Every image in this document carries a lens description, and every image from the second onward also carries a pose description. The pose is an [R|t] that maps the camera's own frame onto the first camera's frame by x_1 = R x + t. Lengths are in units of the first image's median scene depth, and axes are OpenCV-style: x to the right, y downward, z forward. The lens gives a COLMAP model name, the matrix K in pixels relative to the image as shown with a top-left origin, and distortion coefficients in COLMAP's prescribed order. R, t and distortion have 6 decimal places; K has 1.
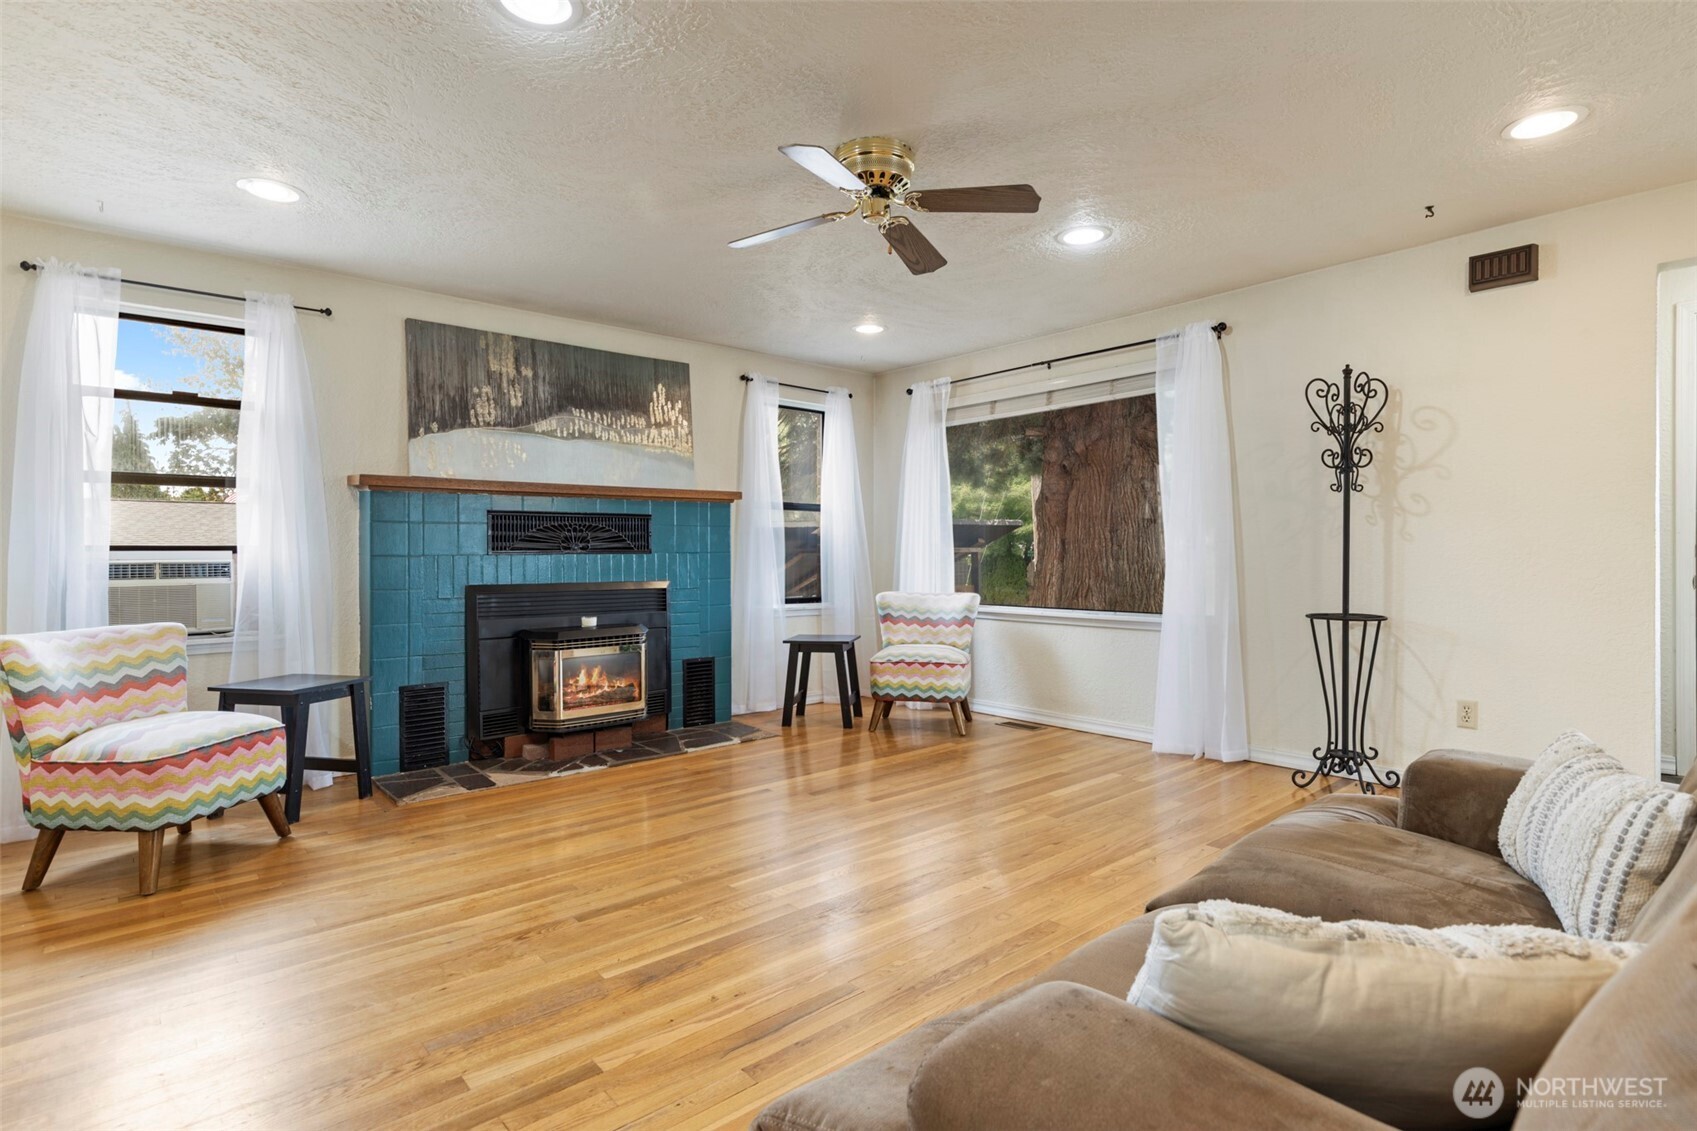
lens RADIAL K [[854.4, 0, 859.3], [0, 854.4, 563.2], [0, 0, 1]] dist [0.000856, -0.000806]
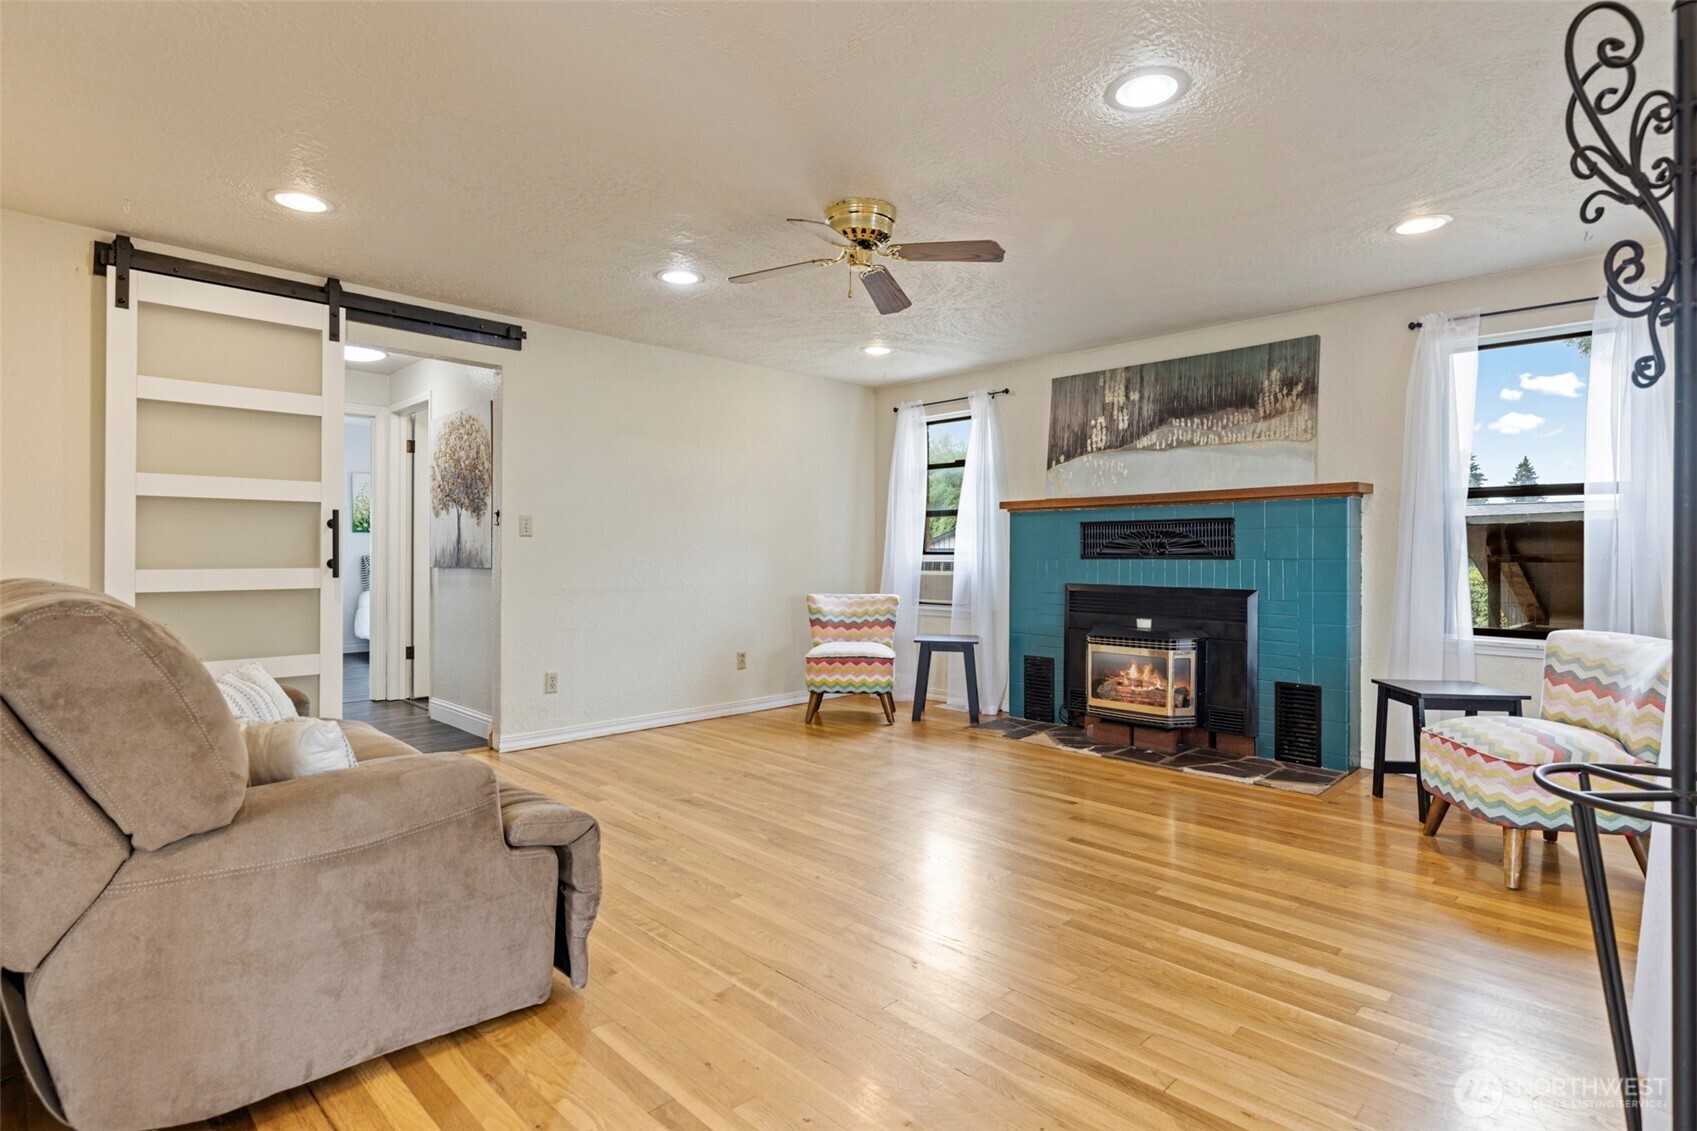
lens RADIAL K [[854.4, 0, 855.1], [0, 854.4, 556.6], [0, 0, 1]] dist [0.000856, -0.000806]
pose [[0.060425, 0.007375, -0.998146, 0.731296], [-0.015541, 0.999858, 0.006447, -0.015783], [0.998052, 0.015122, 0.060531, 0.591287]]
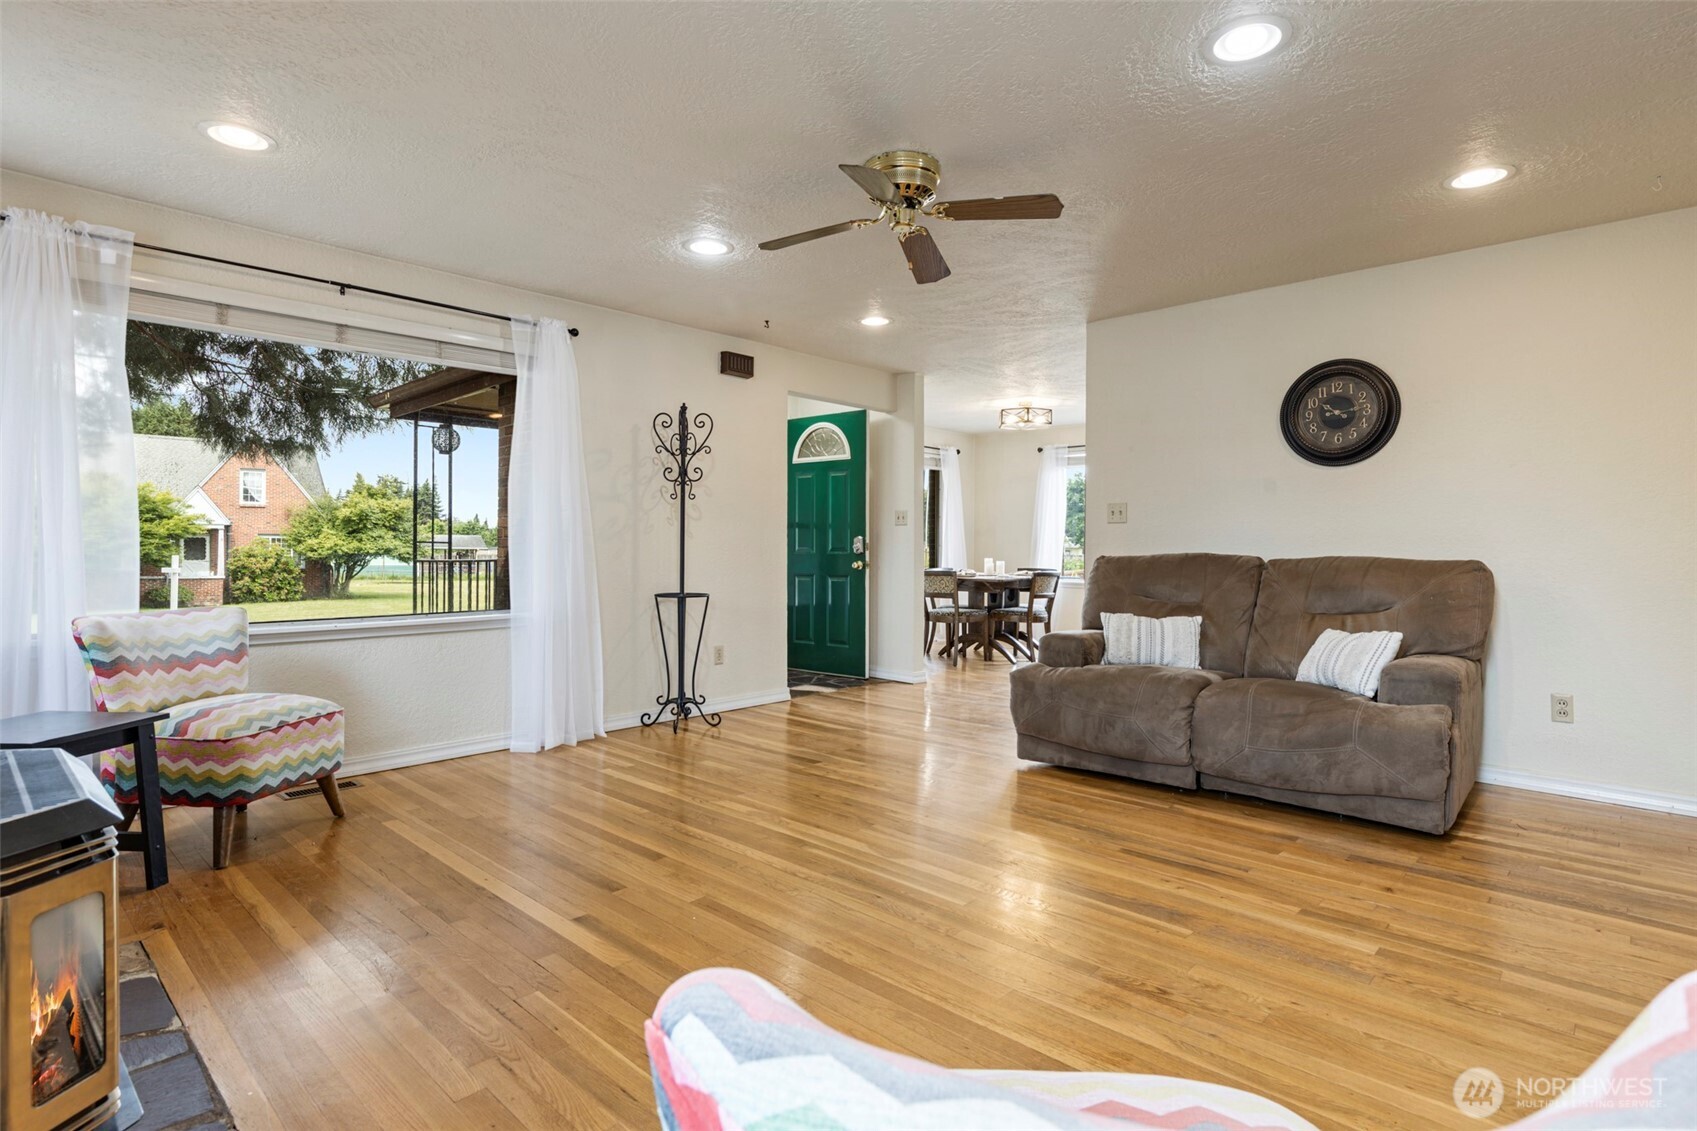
lens RADIAL K [[854.4, 0, 854.5], [0, 854.4, 555.5], [0, 0, 1]] dist [0.000856, -0.000806]
pose [[-0.095276, -0.005480, 0.995436, -0.648495], [0.007995, 0.999948, 0.006271, -0.003533], [-0.995419, 0.008556, -0.095227, 0.738122]]
